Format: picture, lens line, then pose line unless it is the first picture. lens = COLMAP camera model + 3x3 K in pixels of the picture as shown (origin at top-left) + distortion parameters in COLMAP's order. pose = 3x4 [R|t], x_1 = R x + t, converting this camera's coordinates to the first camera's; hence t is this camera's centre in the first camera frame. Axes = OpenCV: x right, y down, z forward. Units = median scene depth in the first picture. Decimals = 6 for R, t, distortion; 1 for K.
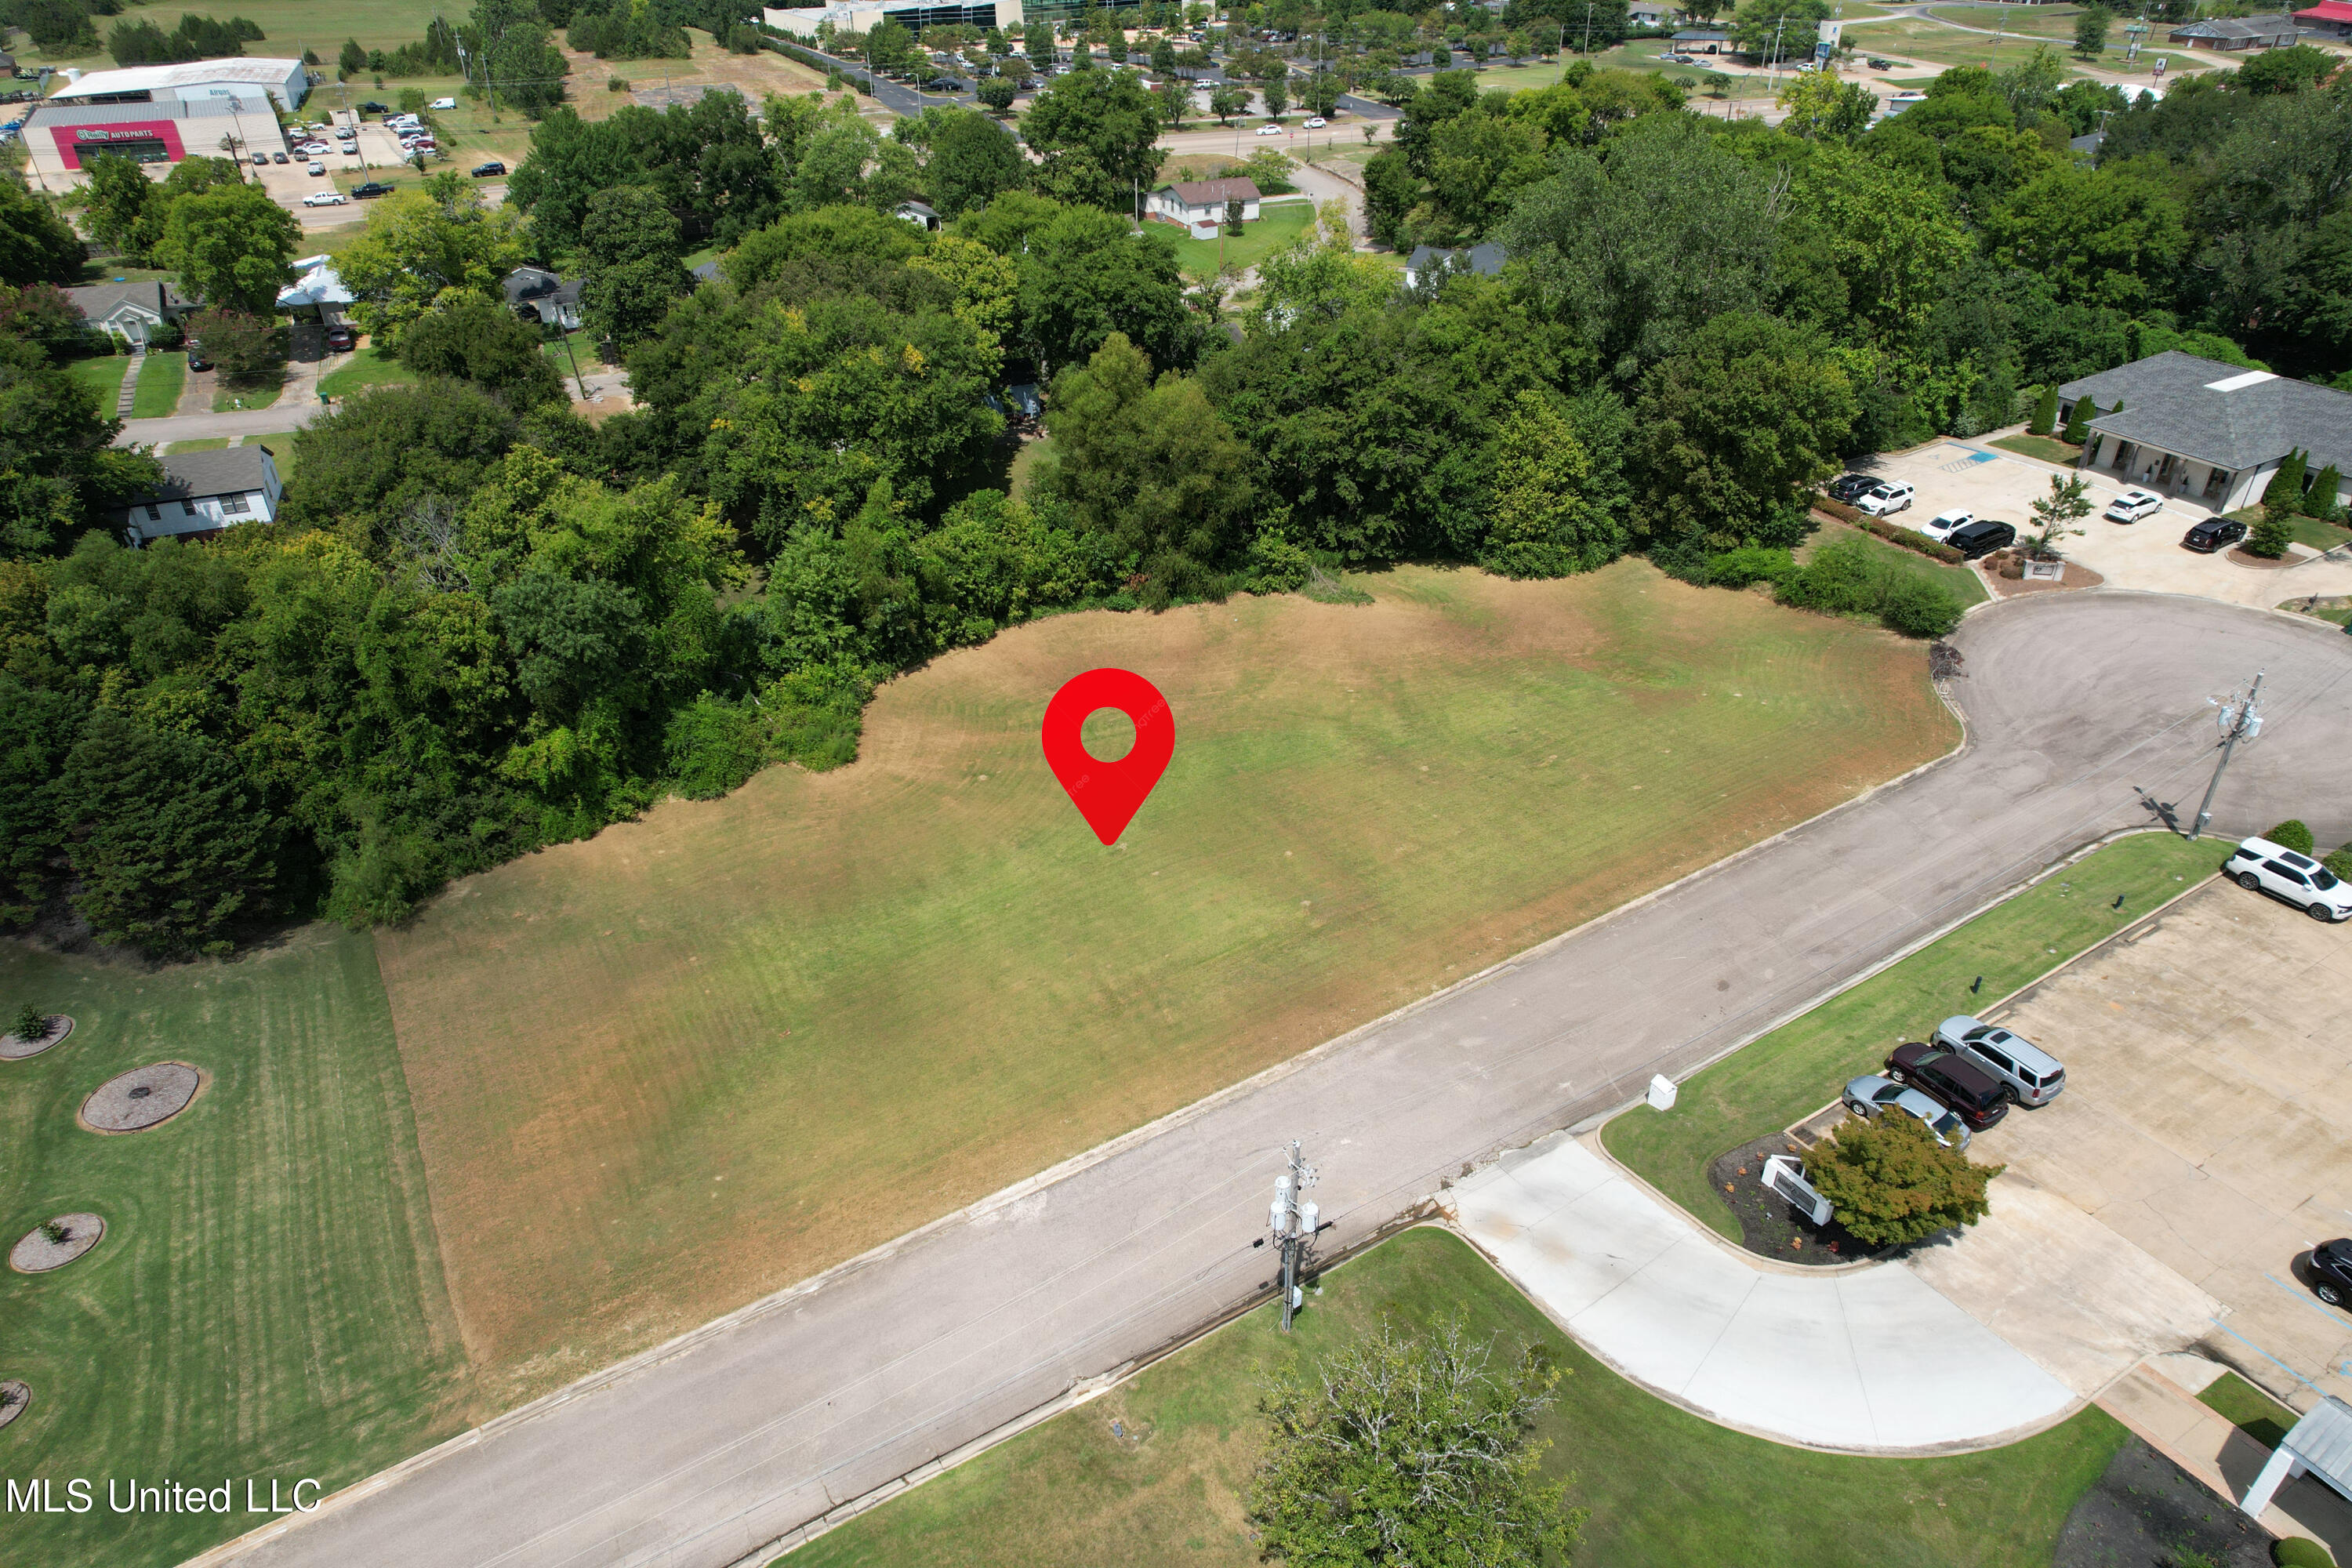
lens RADIAL K [[1500.2, 0, 1180.7], [0, 1500.2, 797.0], [0, 0, 1]] dist [-0.069197, 0.060877]
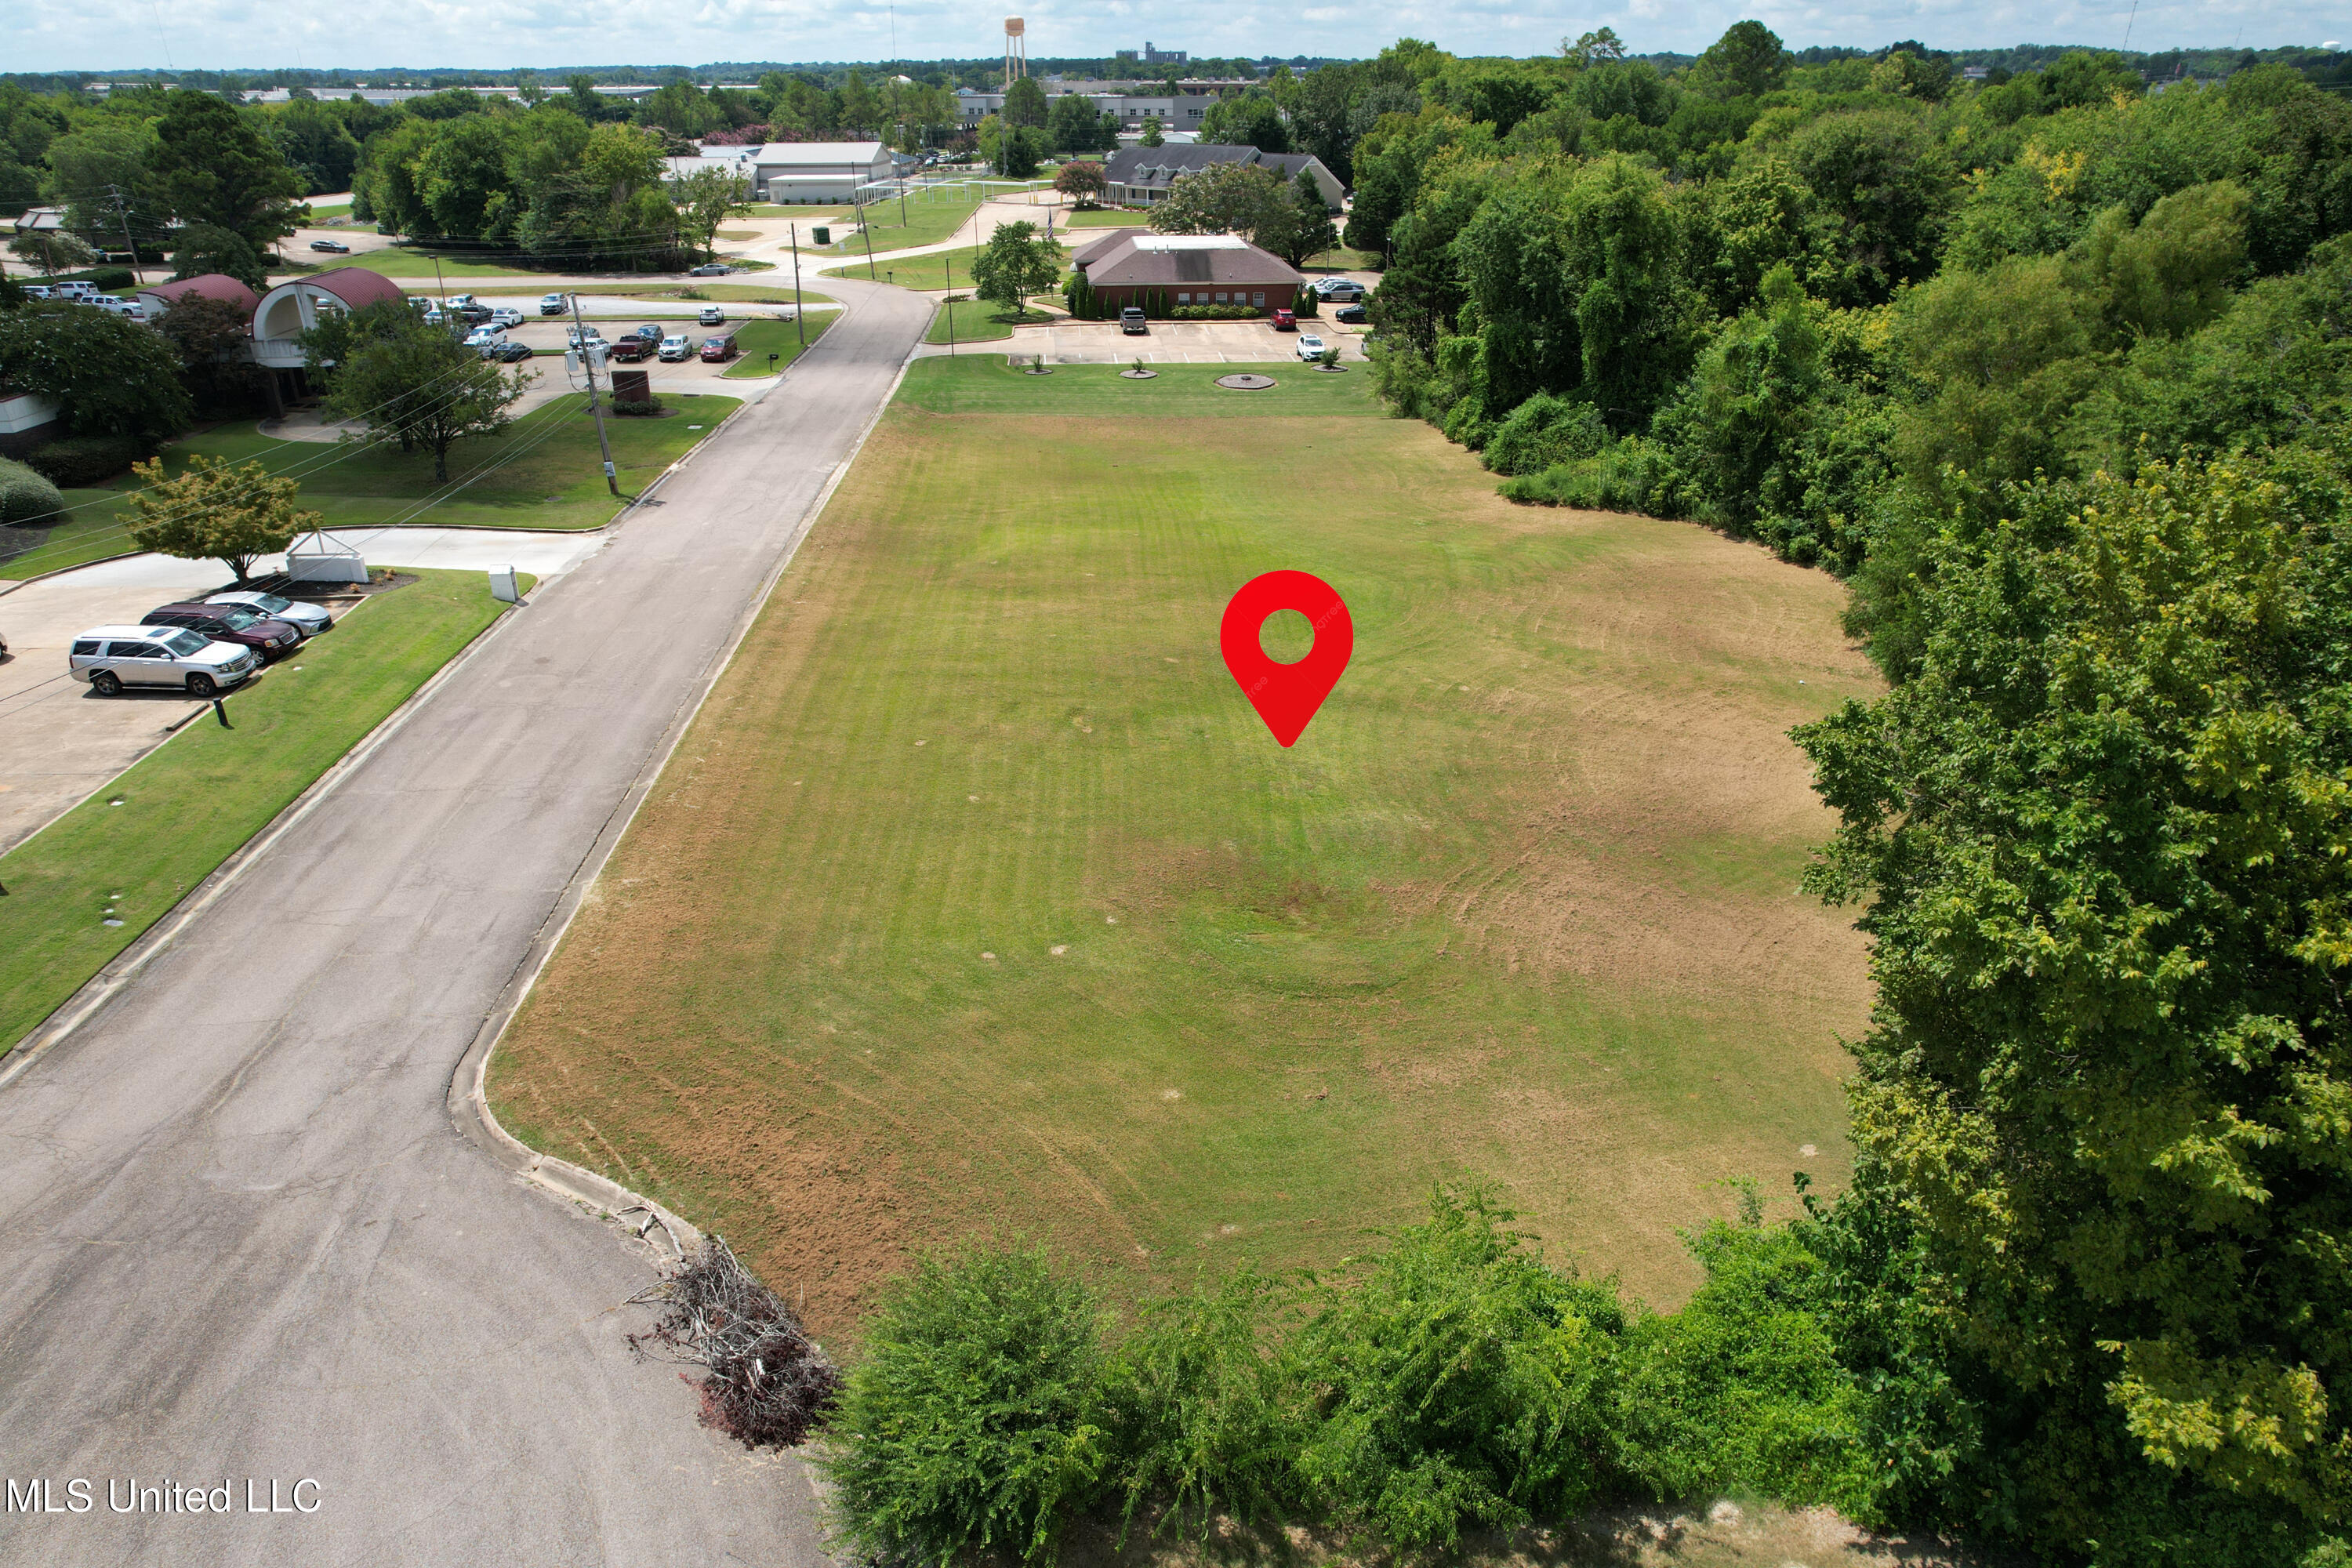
lens RADIAL K [[1500.2, 0, 1180.7], [0, 1500.2, 797.0], [0, 0, 1]] dist [-0.069197, 0.060877]
pose [[-0.441881, 0.404176, -0.800864, 0.585716], [-0.477322, 0.649949, 0.591379, -0.303875], [0.759542, 0.643589, -0.094278, 0.922400]]
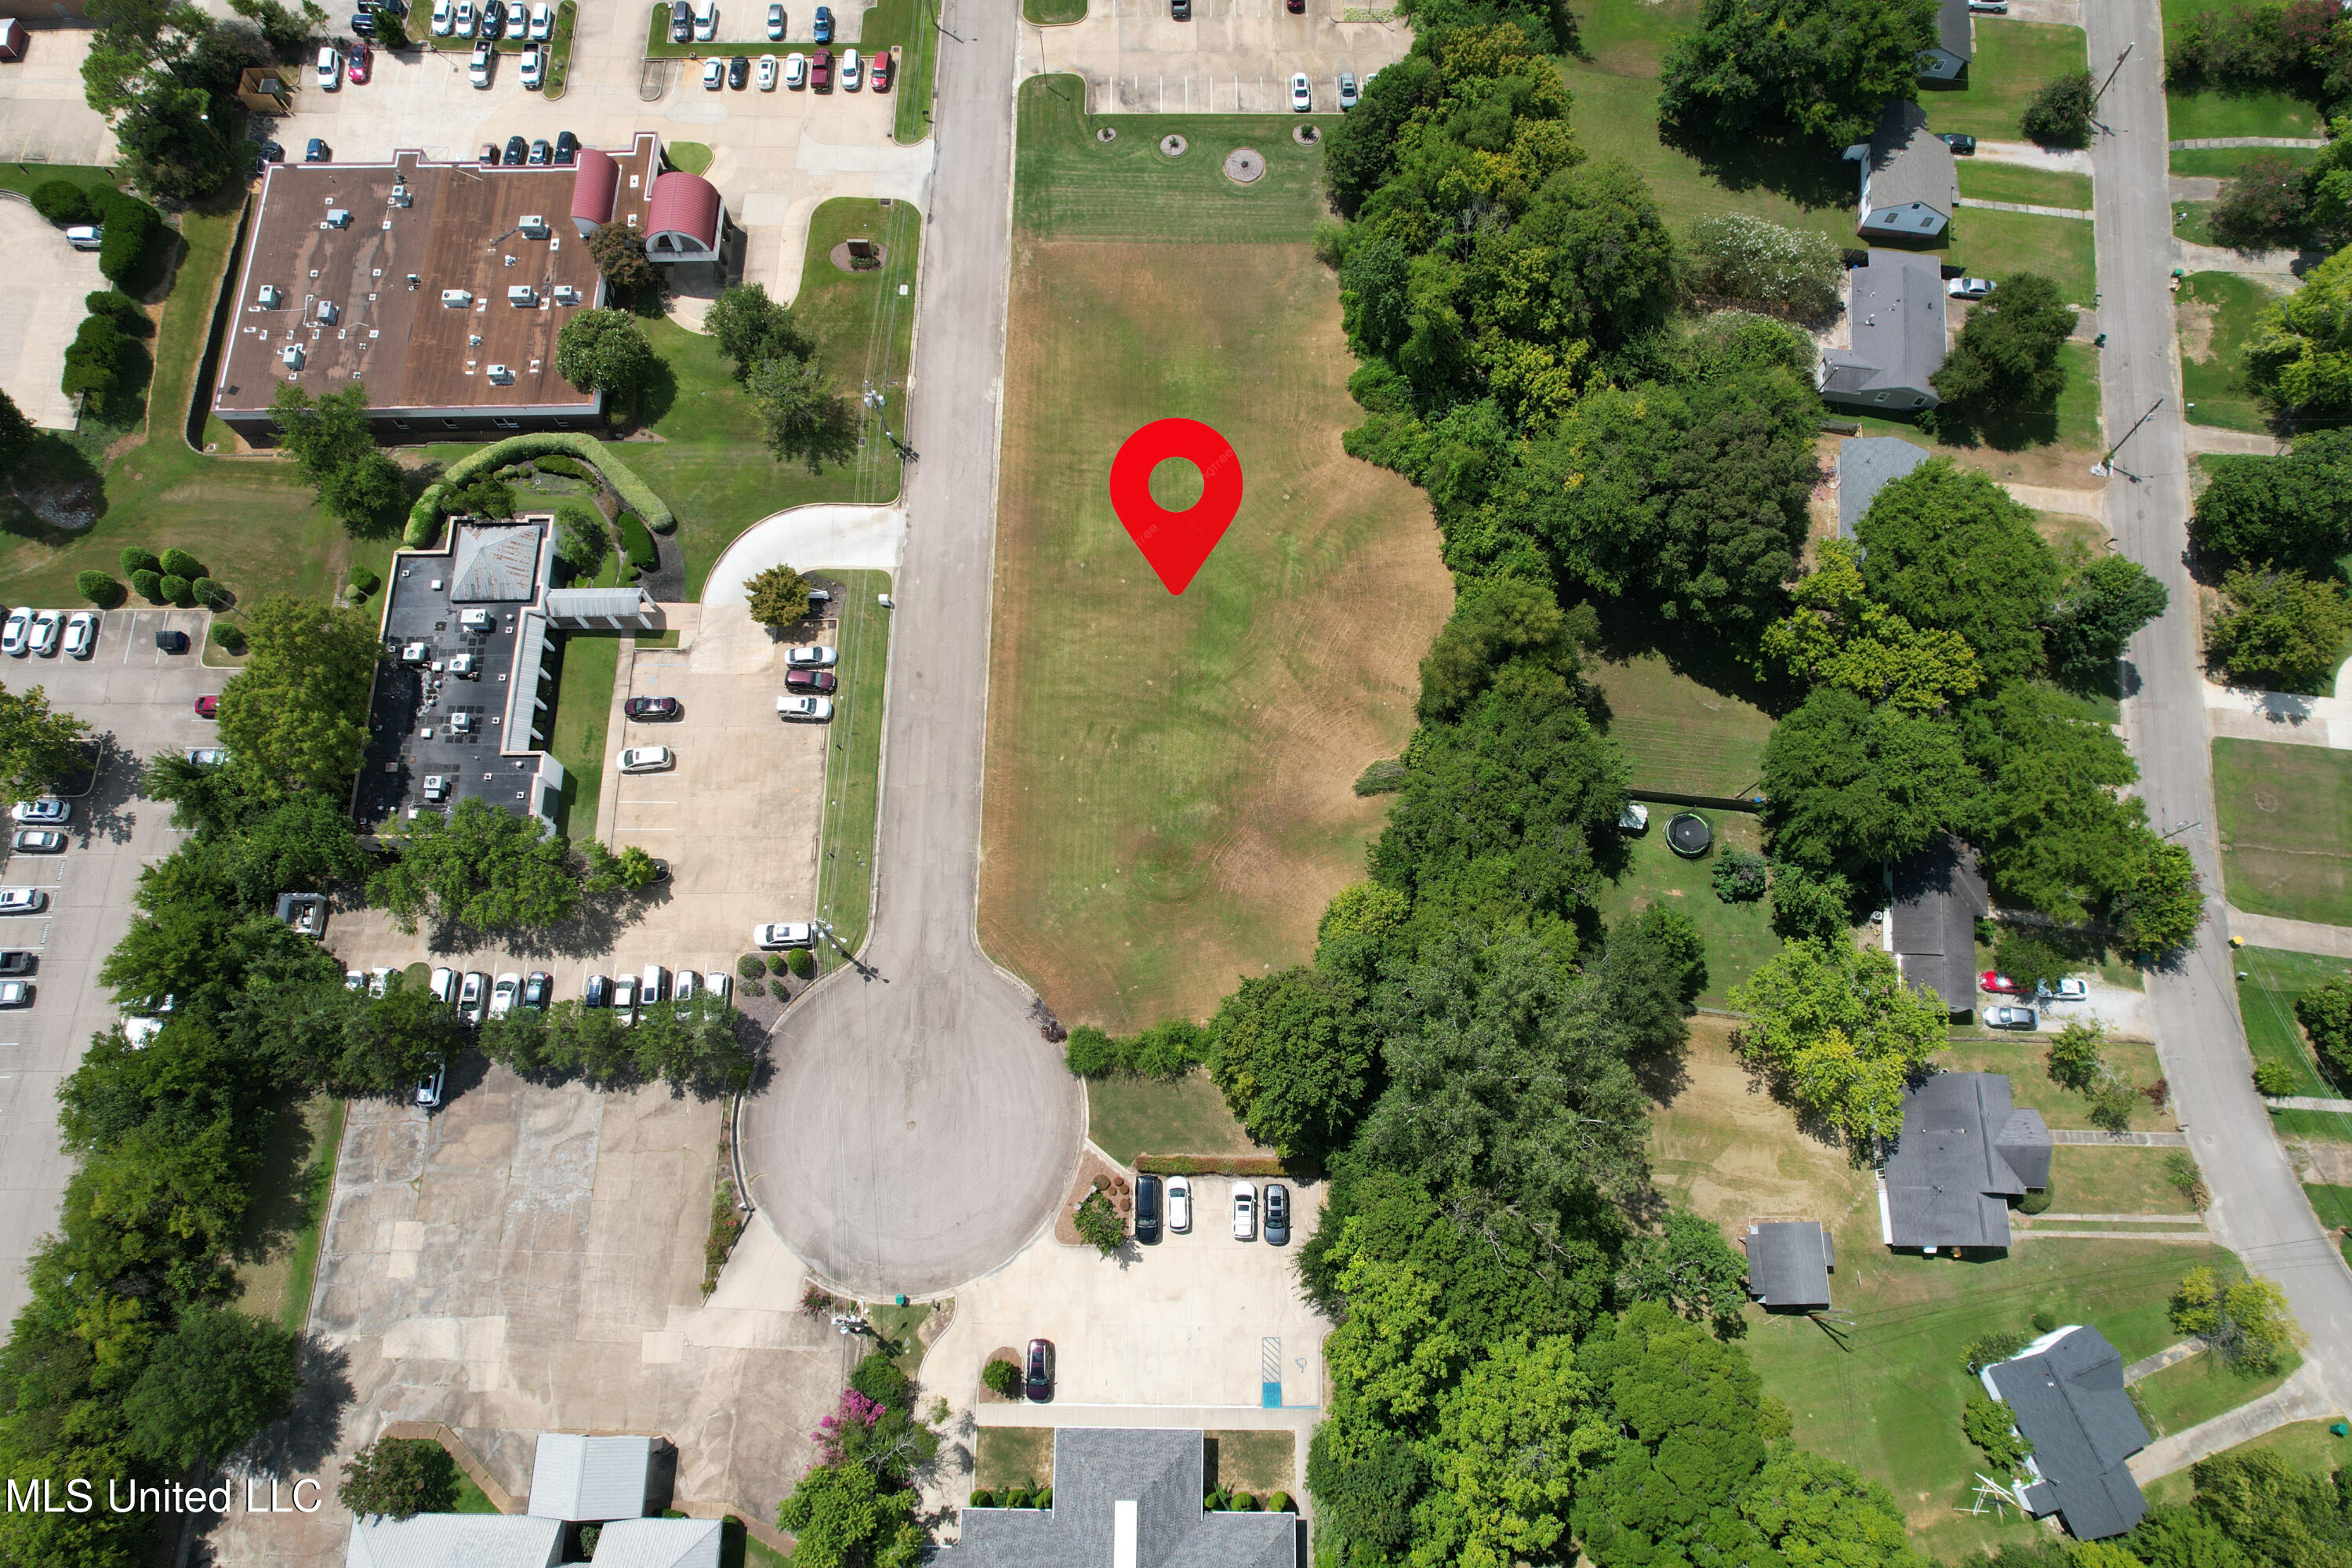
lens RADIAL K [[1500.2, 0, 1180.7], [0, 1500.2, 797.0], [0, 0, 1]] dist [-0.069197, 0.060877]
pose [[-0.508817, 0.822710, -0.253483, 0.579756], [-0.455891, -0.007736, 0.890002, -1.321371], [0.730252, 0.568409, 0.379002, 0.372499]]
